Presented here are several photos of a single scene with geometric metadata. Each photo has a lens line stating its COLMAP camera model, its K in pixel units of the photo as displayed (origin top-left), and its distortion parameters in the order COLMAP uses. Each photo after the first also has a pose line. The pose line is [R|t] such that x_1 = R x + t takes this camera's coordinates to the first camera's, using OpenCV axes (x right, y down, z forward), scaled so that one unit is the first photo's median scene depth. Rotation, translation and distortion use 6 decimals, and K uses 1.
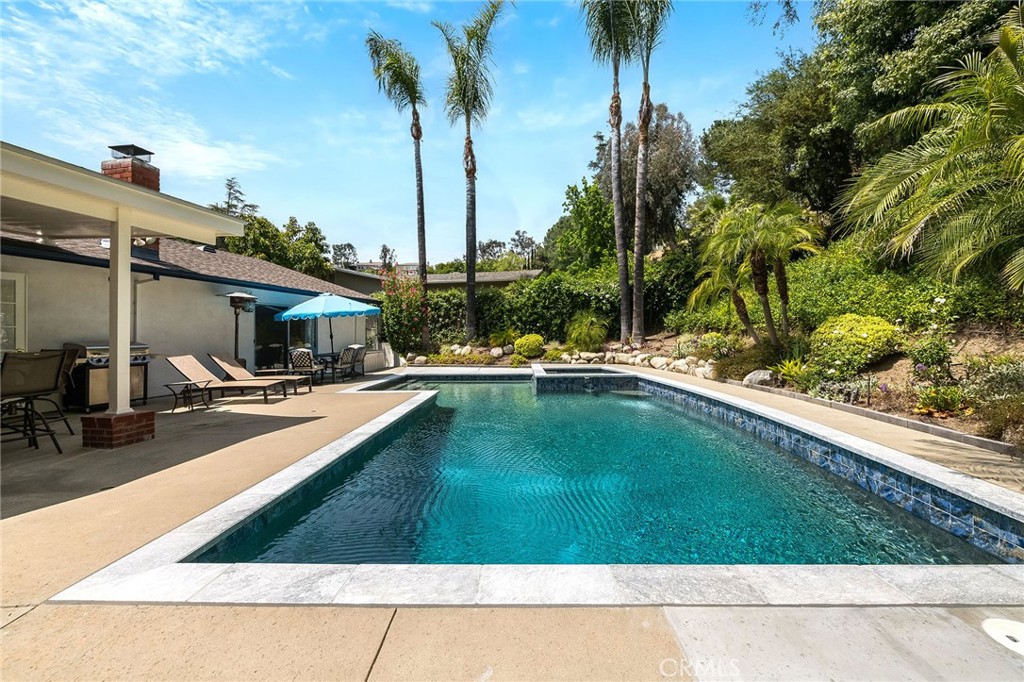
lens RADIAL K [[407.2, 0, 517.8], [0, 407.2, 337.9], [0, 0, 1]] dist [-0.006033, 0.000078]
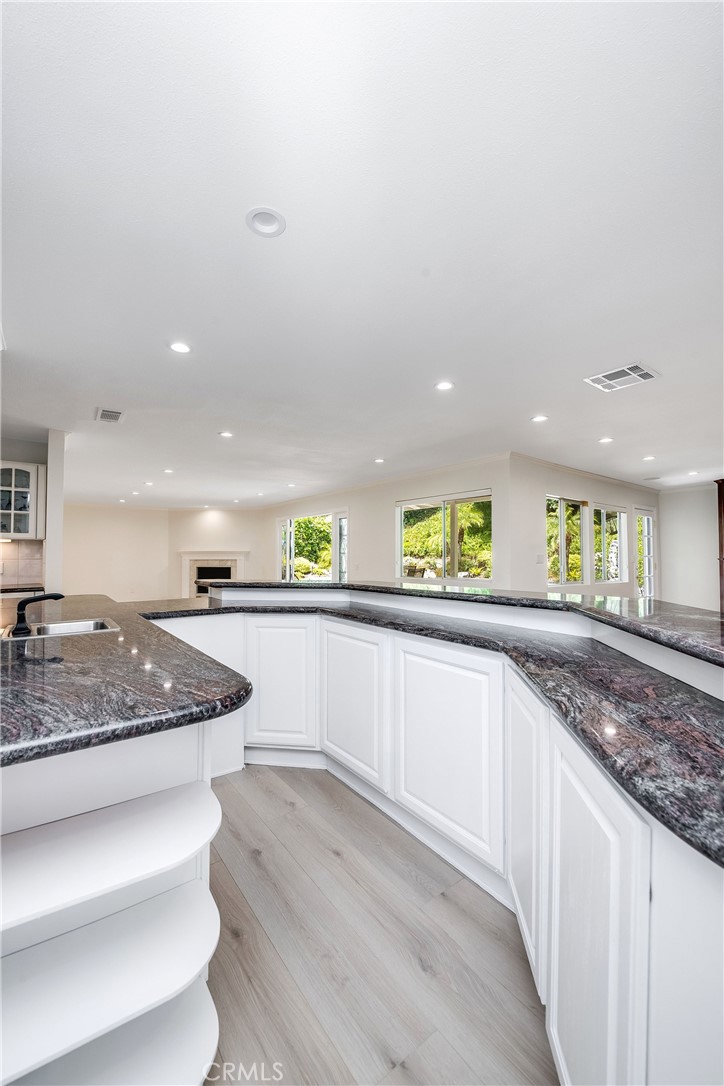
lens RADIAL K [[431.8, 0, 353.4], [0, 431.8, 540.5], [0, 0, 1]] dist [-0.006033, 0.000078]
pose [[0.671092, 0.029781, 0.740775, -0.972779], [0.004367, 0.999017, -0.044119, -0.000817], [-0.741361, 0.032843, 0.670302, -0.160510]]
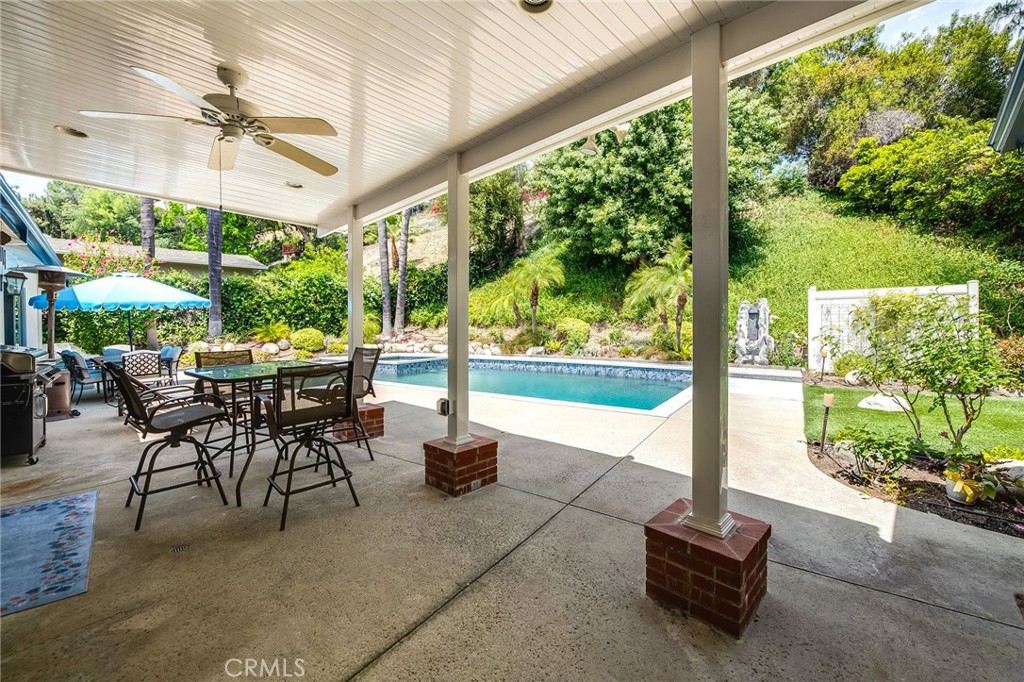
lens RADIAL K [[407.4, 0, 513.7], [0, 407.4, 334.3], [0, 0, 1]] dist [0.001652, 0.000450]
pose [[0.551662, -0.018013, 0.833873, -0.522261], [0.012540, 0.999833, 0.013302, -0.001685], [-0.833973, 0.003119, 0.551796, 0.034618]]
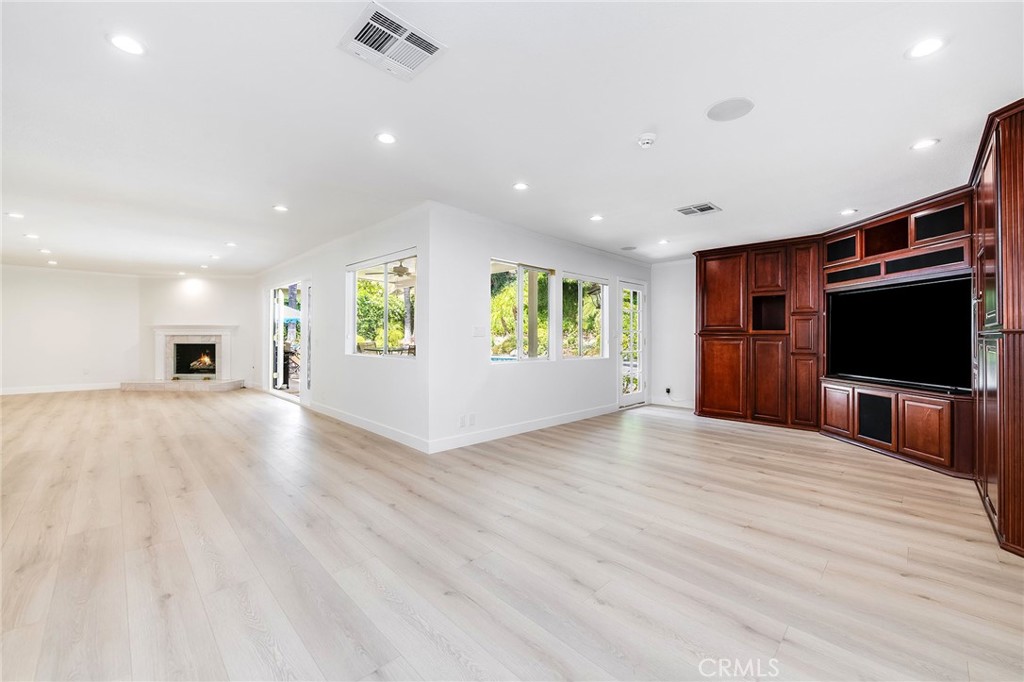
lens RADIAL K [[407.2, 0, 513.4], [0, 407.2, 330.8], [0, 0, 1]] dist [-0.006033, 0.000078]
pose [[0.554005, 0.013192, 0.832409, -0.823367], [0.003590, 0.999827, -0.018235, 0.004423], [-0.832506, 0.013091, 0.553862, -0.219831]]
